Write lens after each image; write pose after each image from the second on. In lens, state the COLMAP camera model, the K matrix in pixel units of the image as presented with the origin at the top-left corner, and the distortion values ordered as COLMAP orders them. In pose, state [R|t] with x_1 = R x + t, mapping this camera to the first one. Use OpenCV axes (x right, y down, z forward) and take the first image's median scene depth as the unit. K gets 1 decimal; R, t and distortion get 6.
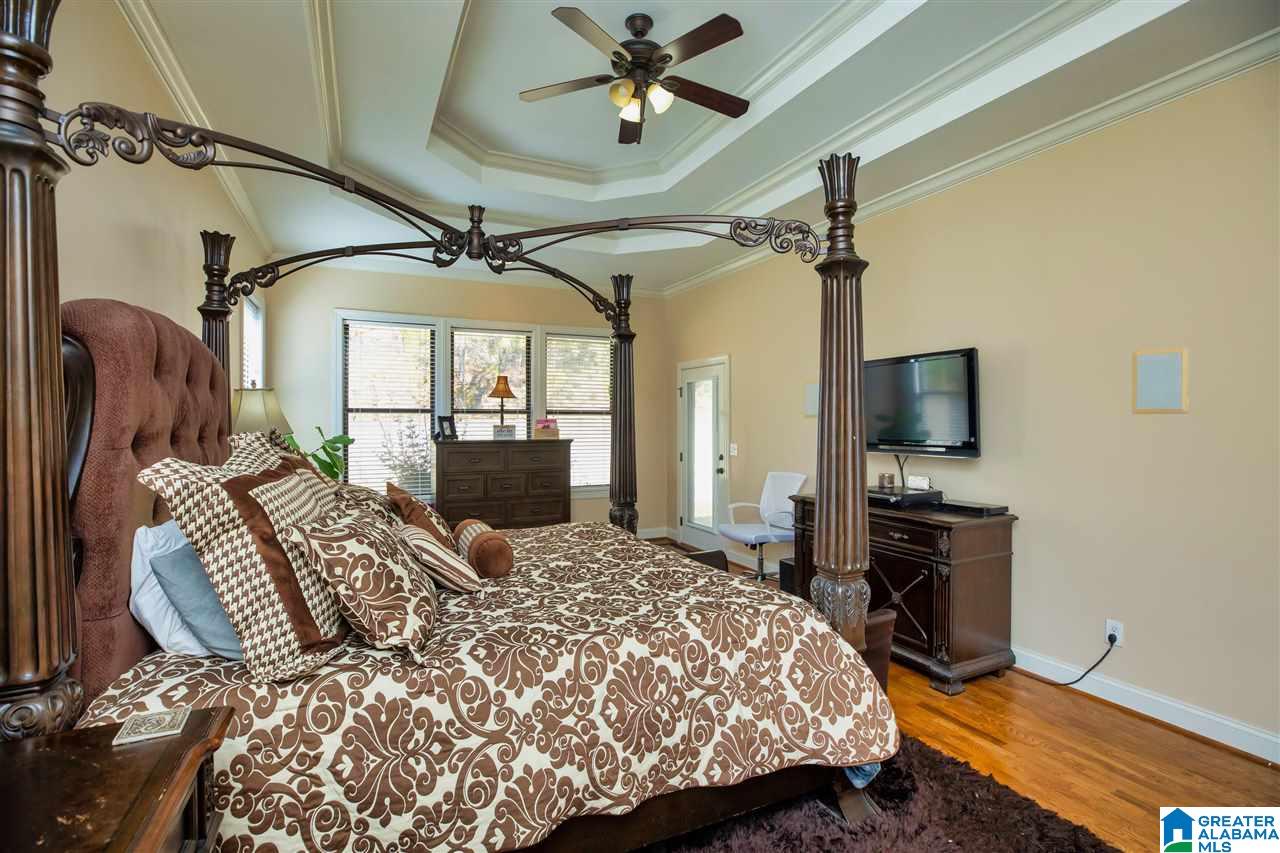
lens RADIAL K [[592.7, 0, 642.8], [0, 592.7, 423.7], [0, 0, 1]] dist [-0.020618, -0.000124]
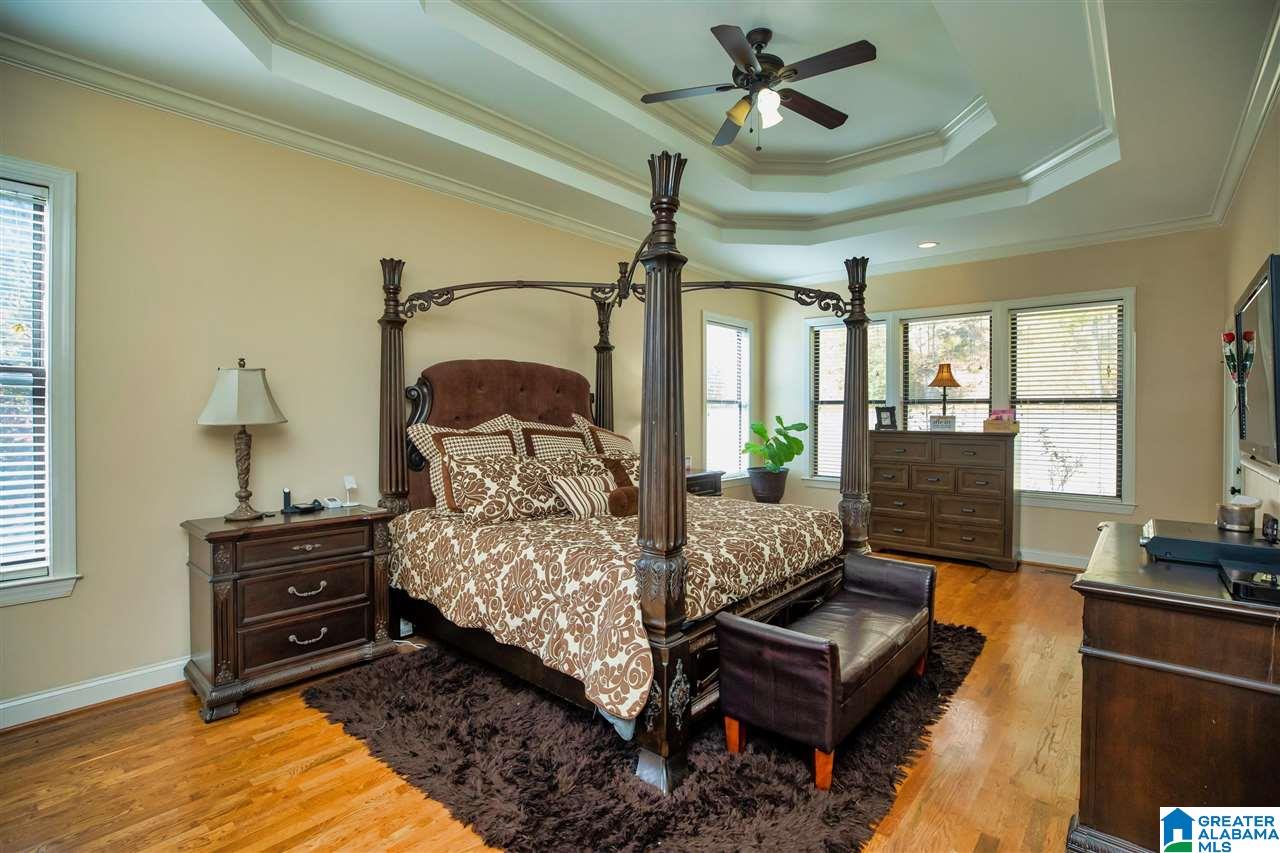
lens RADIAL K [[590.6, 0, 640.0], [0, 590.6, 416.0], [0, 0, 1]] dist [-0.004964, -0.000162]
pose [[0.403603, 0.008577, -0.914894, 1.286474], [-0.007763, 0.999952, 0.005949, 0.002434], [0.914901, 0.004701, 0.403650, 0.527673]]
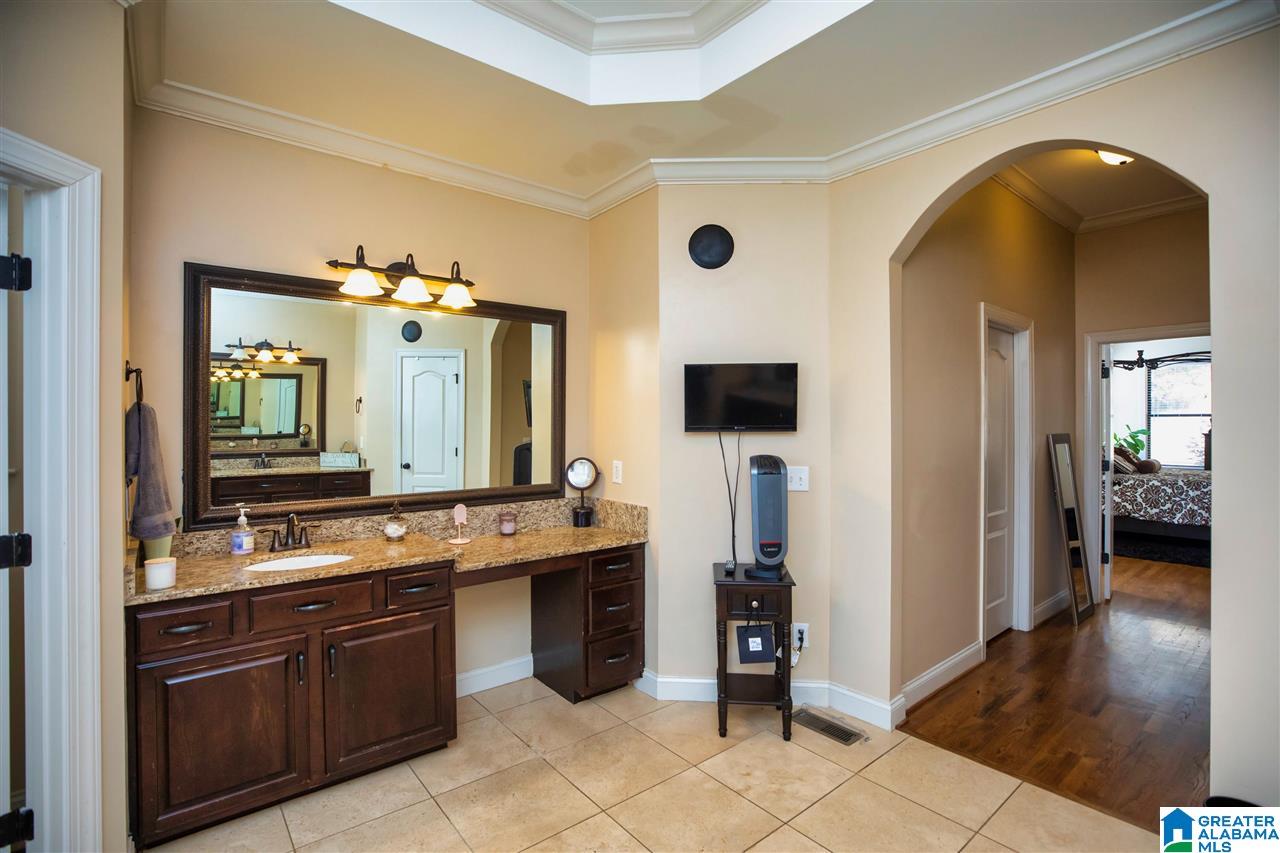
lens RADIAL K [[592.7, 0, 642.8], [0, 592.7, 423.7], [0, 0, 1]] dist [-0.020618, -0.000124]
pose [[0.248869, 0.000427, -0.968537, 2.278152], [-0.001932, 0.999998, -0.000055, 0.013076], [0.968535, 0.001884, 0.248869, -2.527092]]
